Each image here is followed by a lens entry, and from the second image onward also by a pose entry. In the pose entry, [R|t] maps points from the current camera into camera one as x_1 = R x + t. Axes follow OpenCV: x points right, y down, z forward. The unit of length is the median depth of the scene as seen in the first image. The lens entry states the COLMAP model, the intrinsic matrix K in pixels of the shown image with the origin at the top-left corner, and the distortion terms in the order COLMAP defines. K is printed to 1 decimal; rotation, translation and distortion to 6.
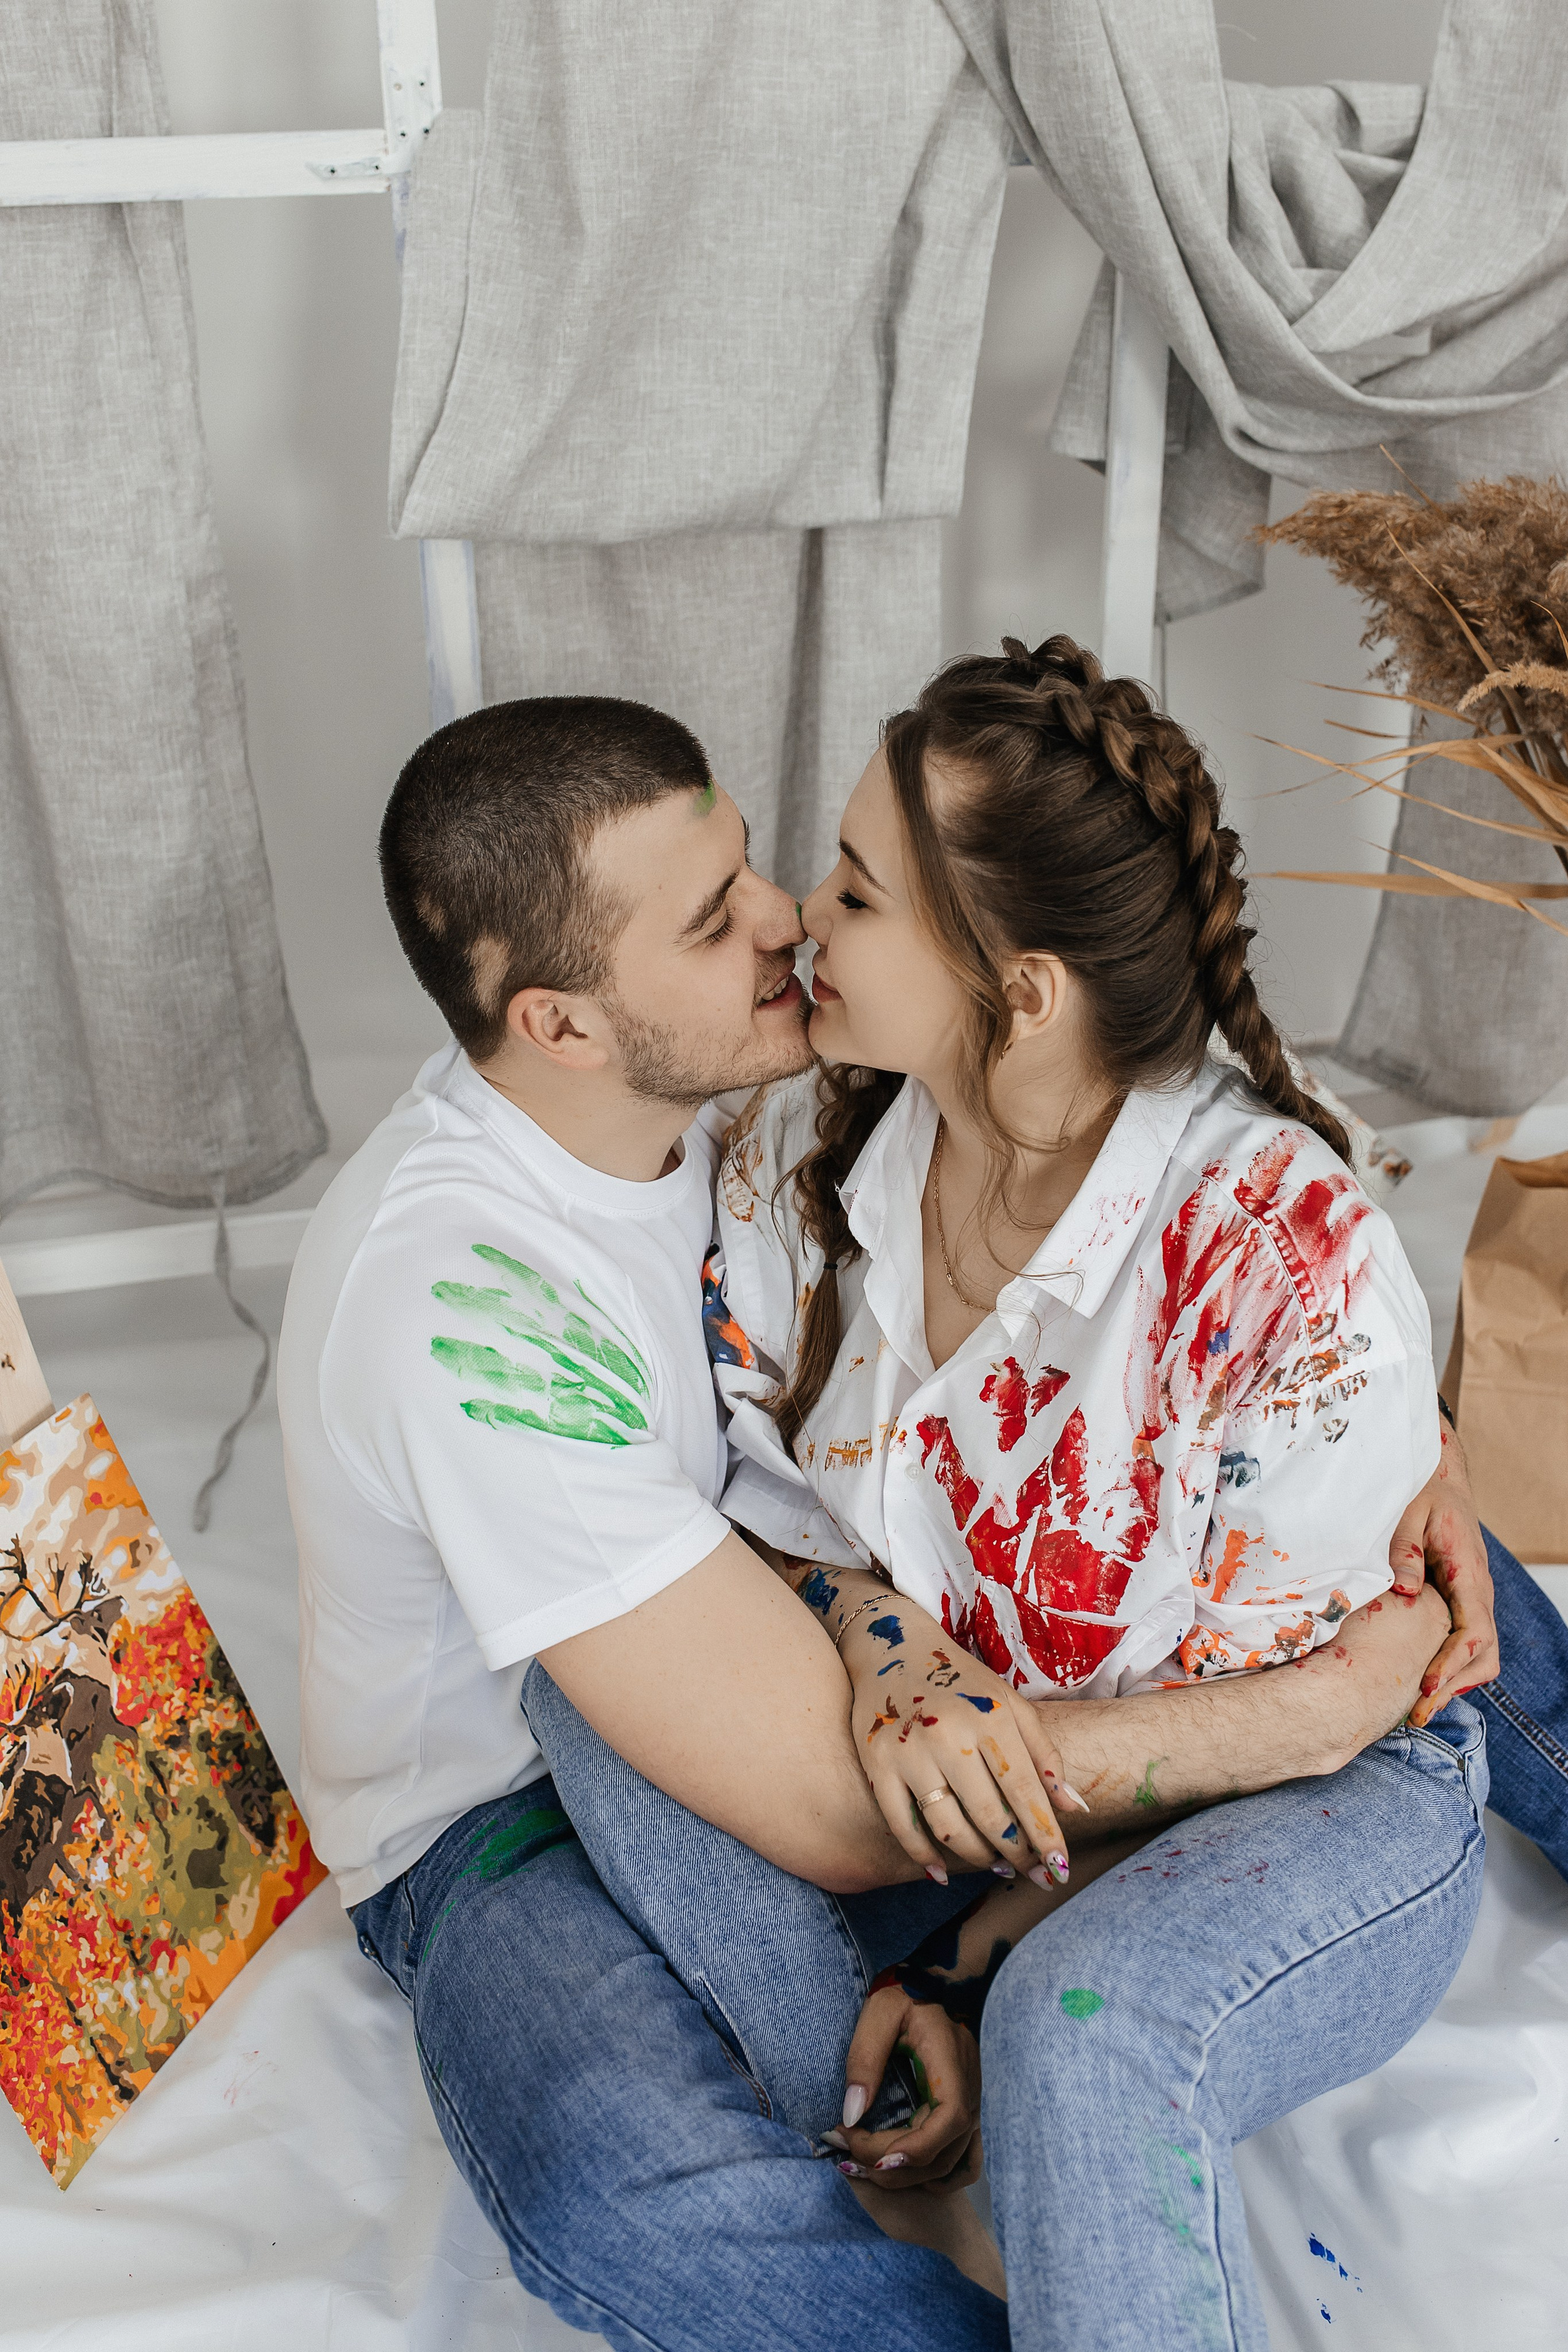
lens RADIAL K [[2756.3, 0, 828.9], [0, 2756.3, 1092.3], [0, 0, 1]] dist [-0.001463, 0.000000]
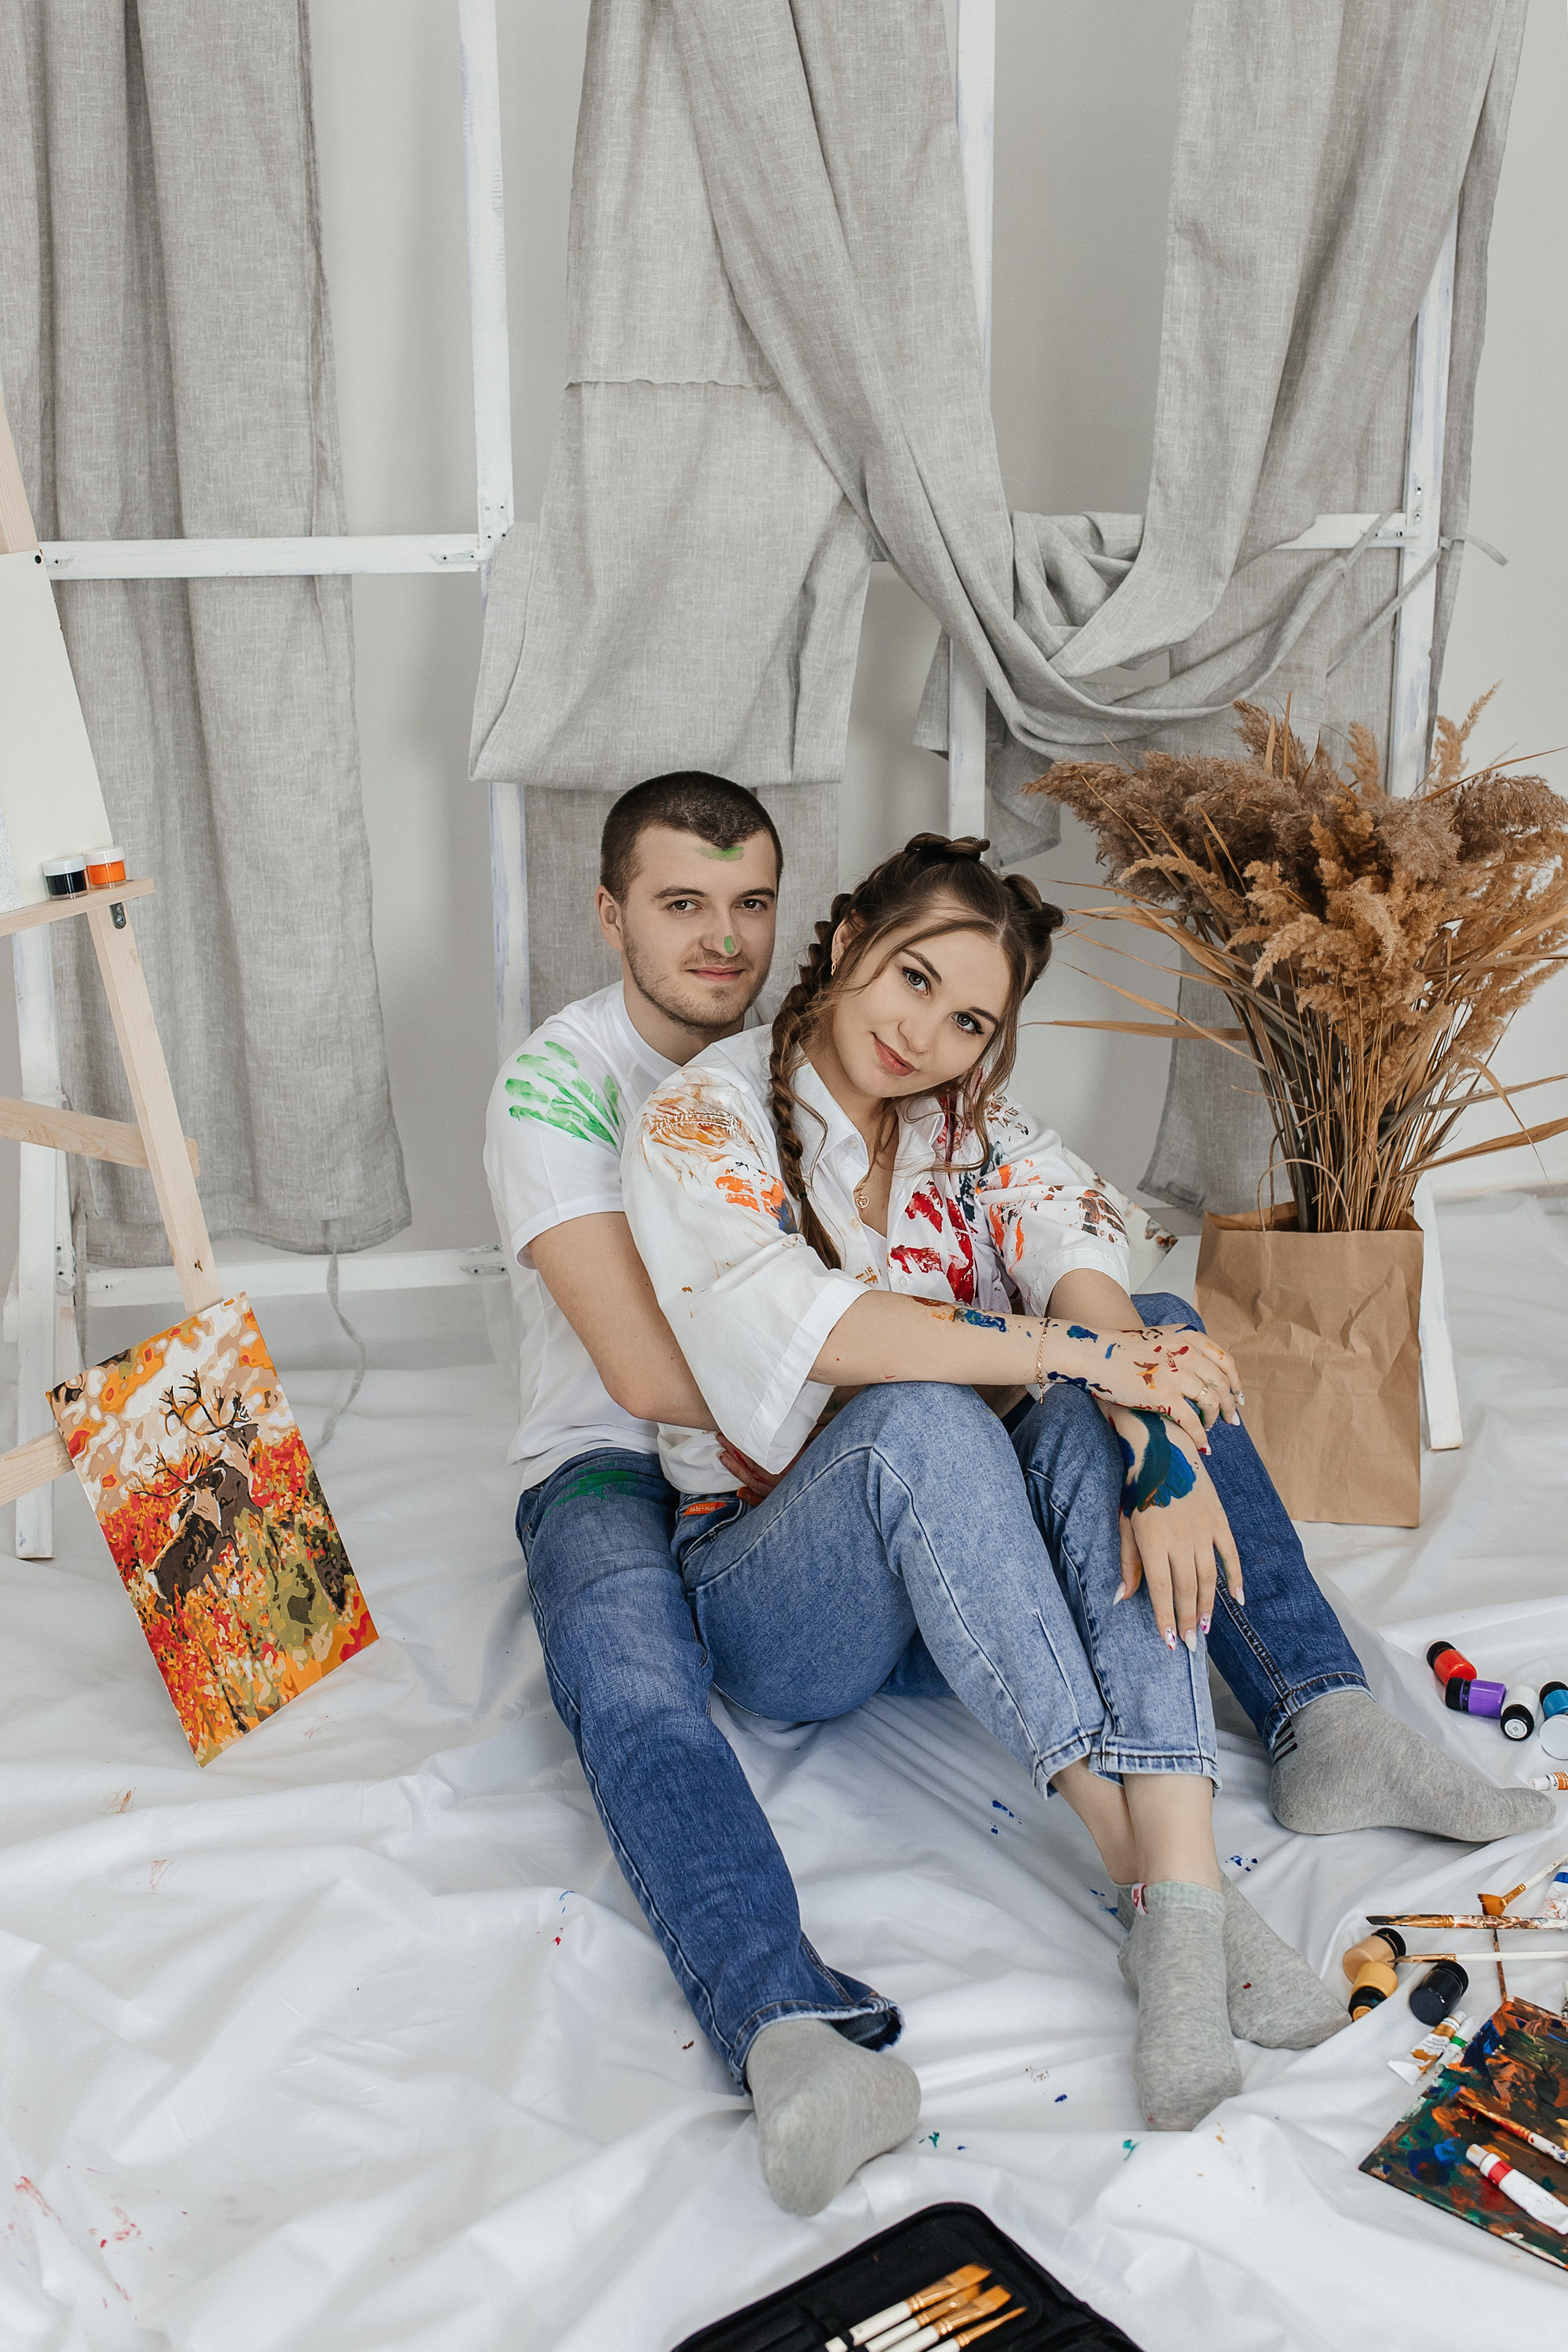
lens RADIAL K [[2896.9, 0, 815.7], [0, 2896.9, 1004.2], [0, 0, 1]] dist [-0.023616, 0.000000]
pose [[0.997961, 0.019348, -0.060826, 0.142041], [-0.030657, 0.981131, -0.190899, 0.234087], [0.055985, 0.192375, 0.979723, -0.585962]]
